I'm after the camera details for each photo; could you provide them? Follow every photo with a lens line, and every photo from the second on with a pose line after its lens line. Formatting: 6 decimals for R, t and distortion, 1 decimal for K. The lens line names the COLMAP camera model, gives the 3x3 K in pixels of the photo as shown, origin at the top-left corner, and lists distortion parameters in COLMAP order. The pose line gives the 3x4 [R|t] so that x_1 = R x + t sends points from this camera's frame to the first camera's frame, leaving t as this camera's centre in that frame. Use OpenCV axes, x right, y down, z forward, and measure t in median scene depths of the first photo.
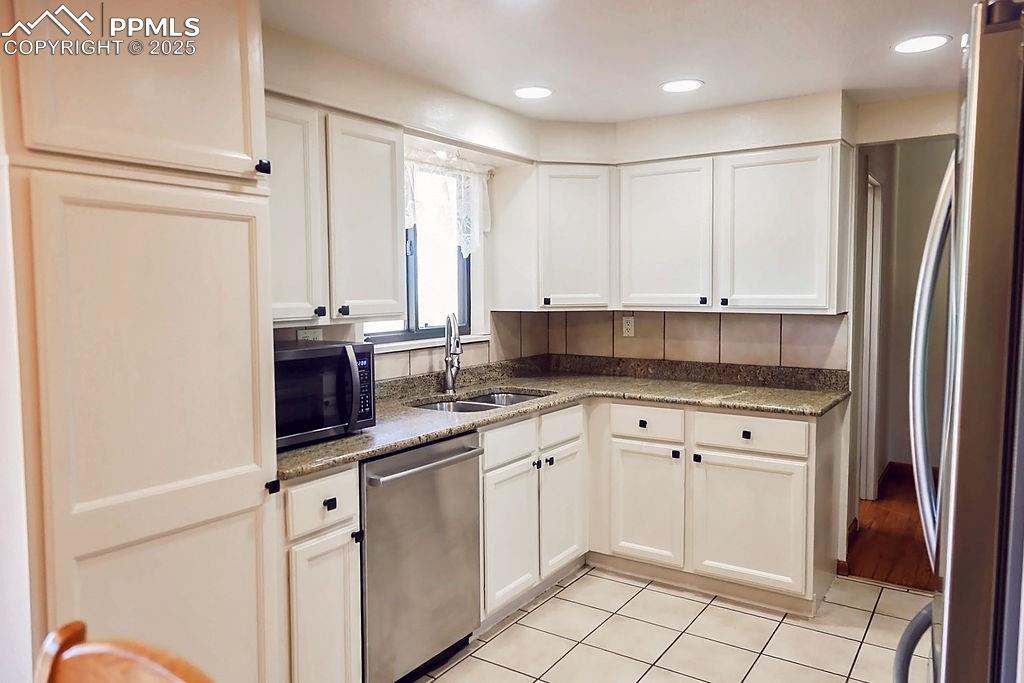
lens RADIAL K [[707.0, 0, 512.4], [0, 707.0, 343.9], [0, 0, 1]] dist [0.005940, 0.004866]
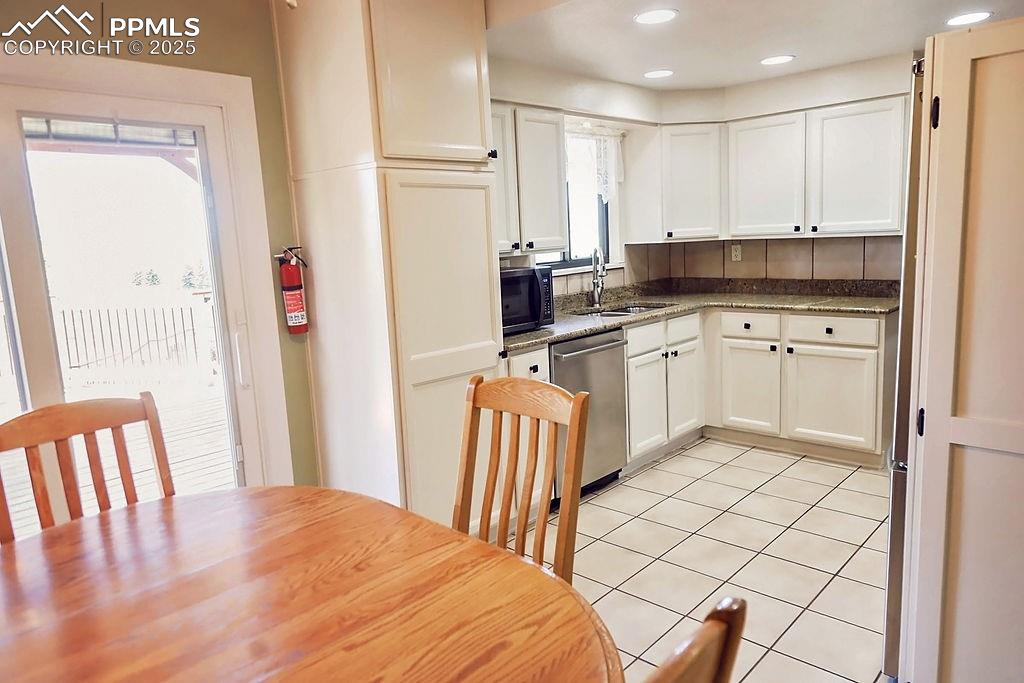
lens RADIAL K [[707.0, 0, 512.9], [0, 707.0, 343.1], [0, 0, 1]] dist [0.005940, 0.004866]
pose [[0.987775, -0.017508, -0.154901, -0.041728], [0.029724, 0.996596, 0.076901, 0.032758], [0.153027, -0.080565, 0.984932, -0.366514]]
